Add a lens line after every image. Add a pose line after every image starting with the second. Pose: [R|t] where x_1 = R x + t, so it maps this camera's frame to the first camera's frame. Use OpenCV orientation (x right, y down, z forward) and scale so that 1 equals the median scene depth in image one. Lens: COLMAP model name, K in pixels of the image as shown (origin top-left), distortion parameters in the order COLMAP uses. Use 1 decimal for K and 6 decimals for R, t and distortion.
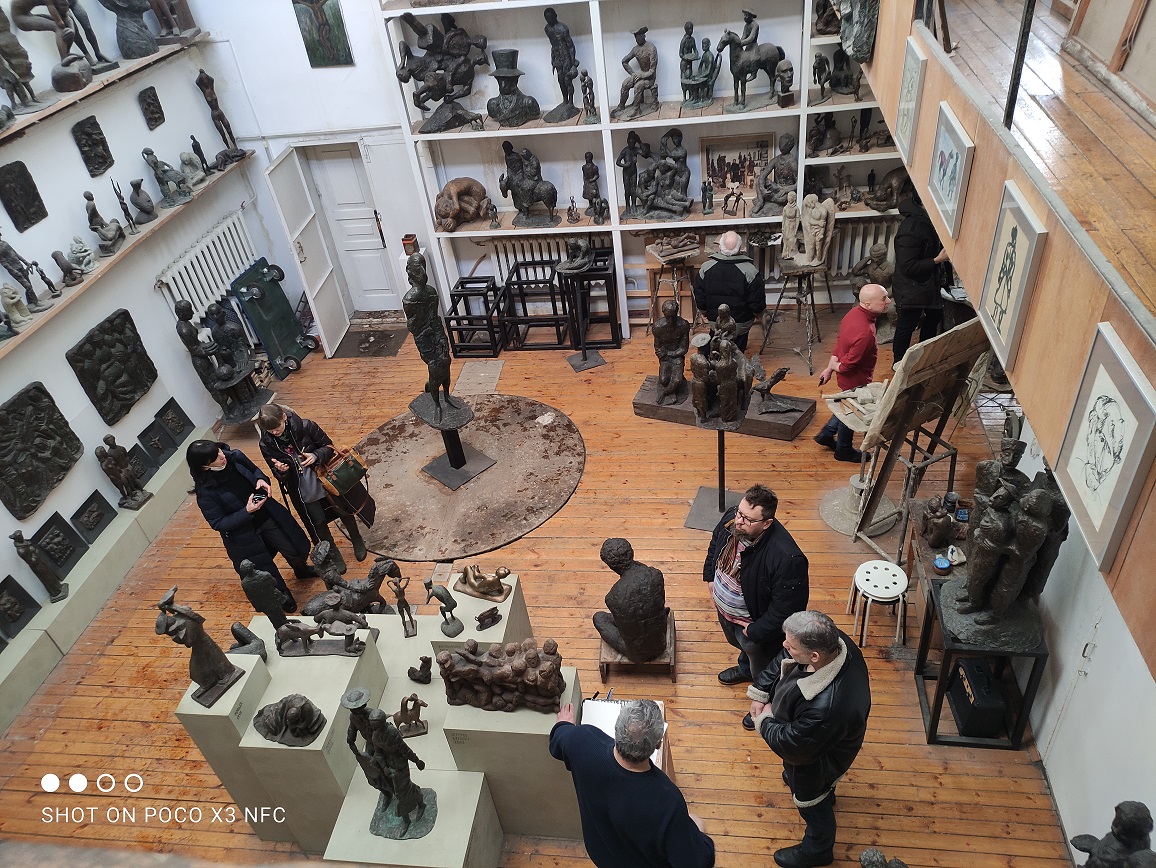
lens RADIAL K [[849.3, 0, 578.0], [0, 849.3, 434.0], [0, 0, 1]] dist [0.038948, -0.009214]
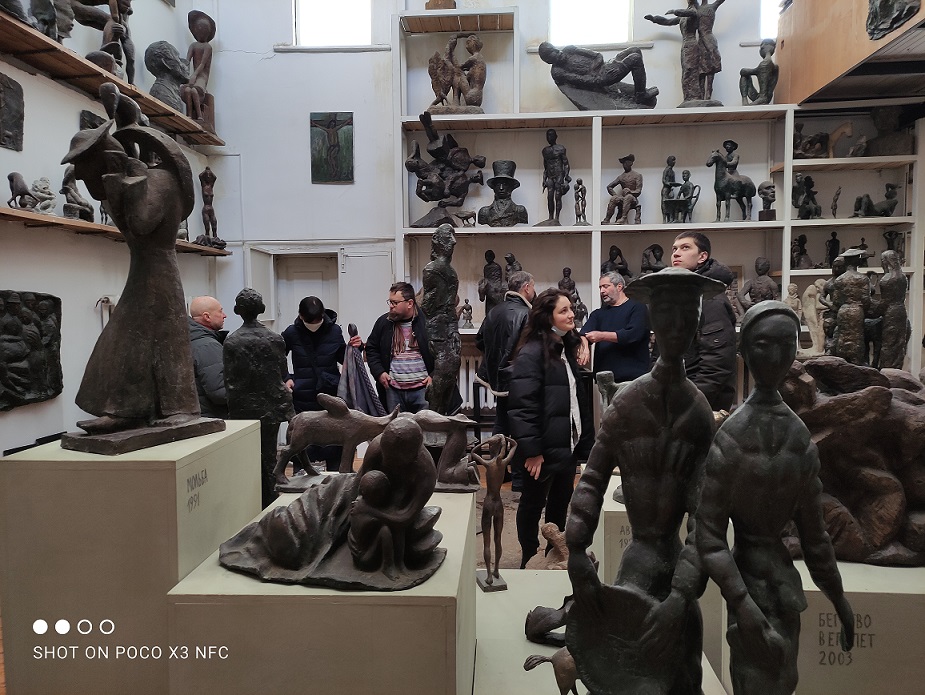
lens RADIAL K [[679.6, 0, 462.5], [0, 679.6, 347.5], [0, 0, 1]] dist [0.038948, -0.009214]
pose [[0.991658, 0.102913, 0.077610, -0.181383], [-0.041225, 0.823710, -0.565510, 0.240098], [-0.122127, 0.557593, 0.821081, 0.418904]]
